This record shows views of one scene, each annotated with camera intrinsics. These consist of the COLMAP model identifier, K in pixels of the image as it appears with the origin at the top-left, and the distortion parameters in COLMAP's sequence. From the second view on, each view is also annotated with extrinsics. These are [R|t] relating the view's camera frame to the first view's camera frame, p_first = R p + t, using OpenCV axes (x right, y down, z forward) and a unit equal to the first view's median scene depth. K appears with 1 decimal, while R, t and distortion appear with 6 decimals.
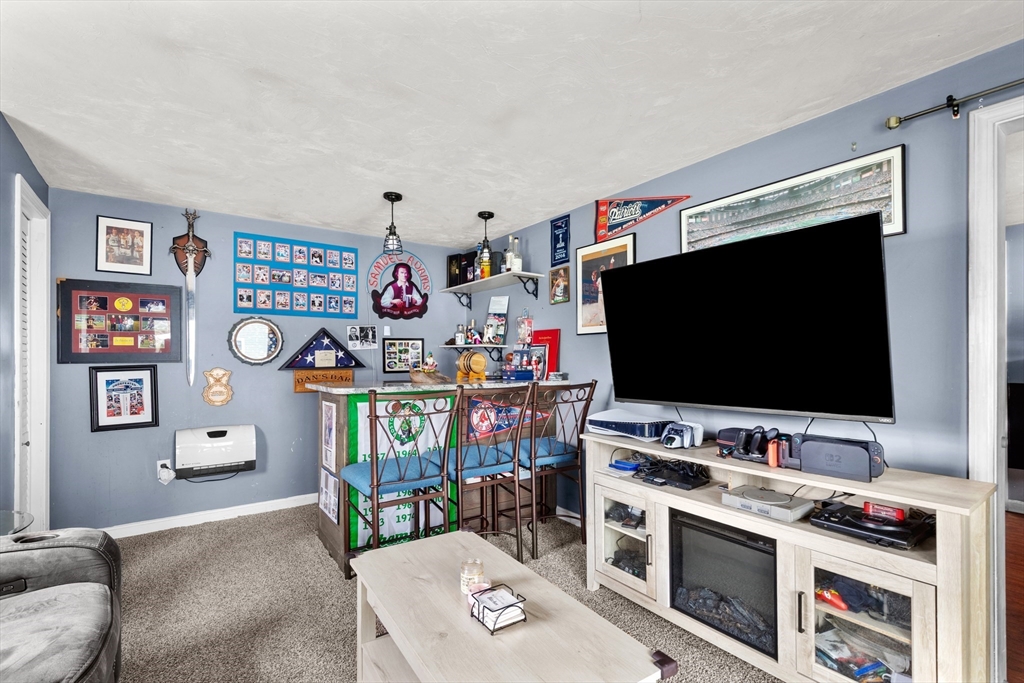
lens RADIAL K [[467.4, 0, 518.3], [0, 467.4, 352.4], [0, 0, 1]] dist [0.003435, -0.000910]
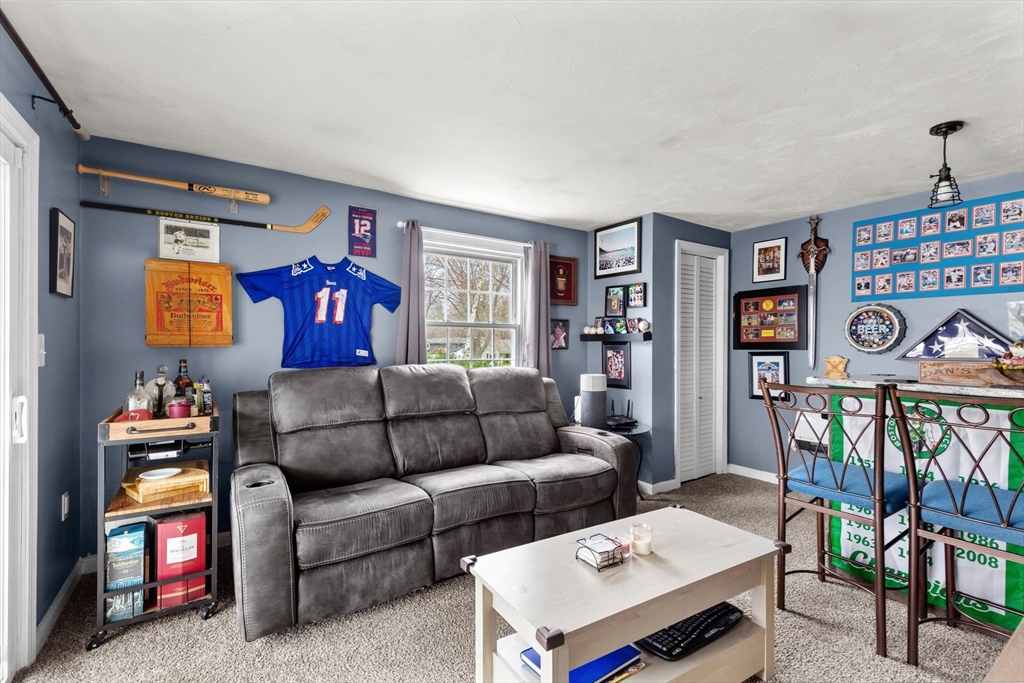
lens RADIAL K [[467.4, 0, 519.4], [0, 467.4, 343.7], [0, 0, 1]] dist [0.003435, -0.000910]
pose [[-0.044654, -0.002147, -0.999000, 0.444970], [0.006504, 0.999976, -0.002440, 0.004046], [0.998981, -0.006606, -0.044639, 0.317447]]
